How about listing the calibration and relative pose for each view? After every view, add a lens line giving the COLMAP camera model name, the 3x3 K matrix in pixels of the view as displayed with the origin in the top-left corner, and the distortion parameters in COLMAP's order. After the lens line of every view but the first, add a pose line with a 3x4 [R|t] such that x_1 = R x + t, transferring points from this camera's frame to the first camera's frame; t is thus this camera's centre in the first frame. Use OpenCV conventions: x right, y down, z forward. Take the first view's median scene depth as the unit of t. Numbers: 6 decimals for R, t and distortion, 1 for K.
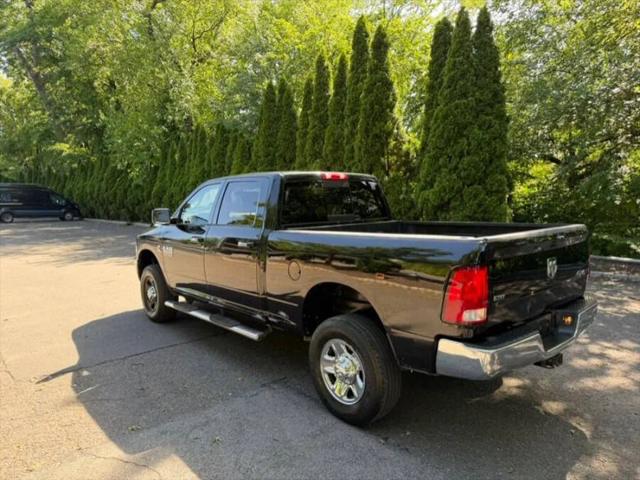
lens RADIAL K [[446.8, 0, 317.2], [0, 446.8, 242.4], [0, 0, 1]] dist [0.041222, -0.043808]
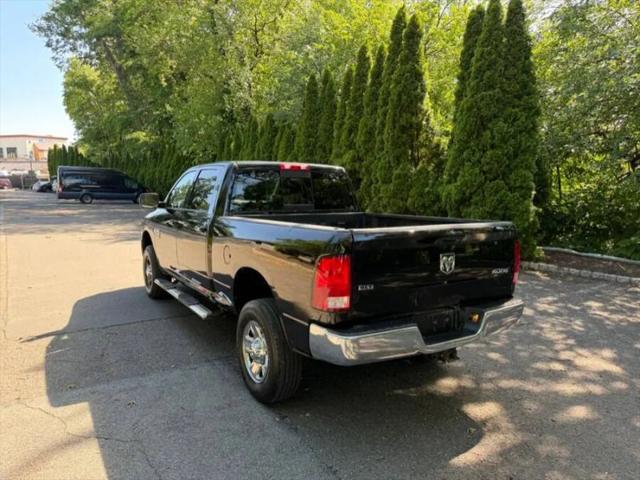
lens RADIAL K [[446.8, 0, 314.5], [0, 446.8, 235.8], [0, 0, 1]] dist [0.041222, -0.043808]
pose [[0.988578, 0.045026, -0.143830, 0.109133], [-0.044134, 0.998982, 0.009386, -0.000171], [0.144106, -0.002931, 0.989558, -0.008386]]
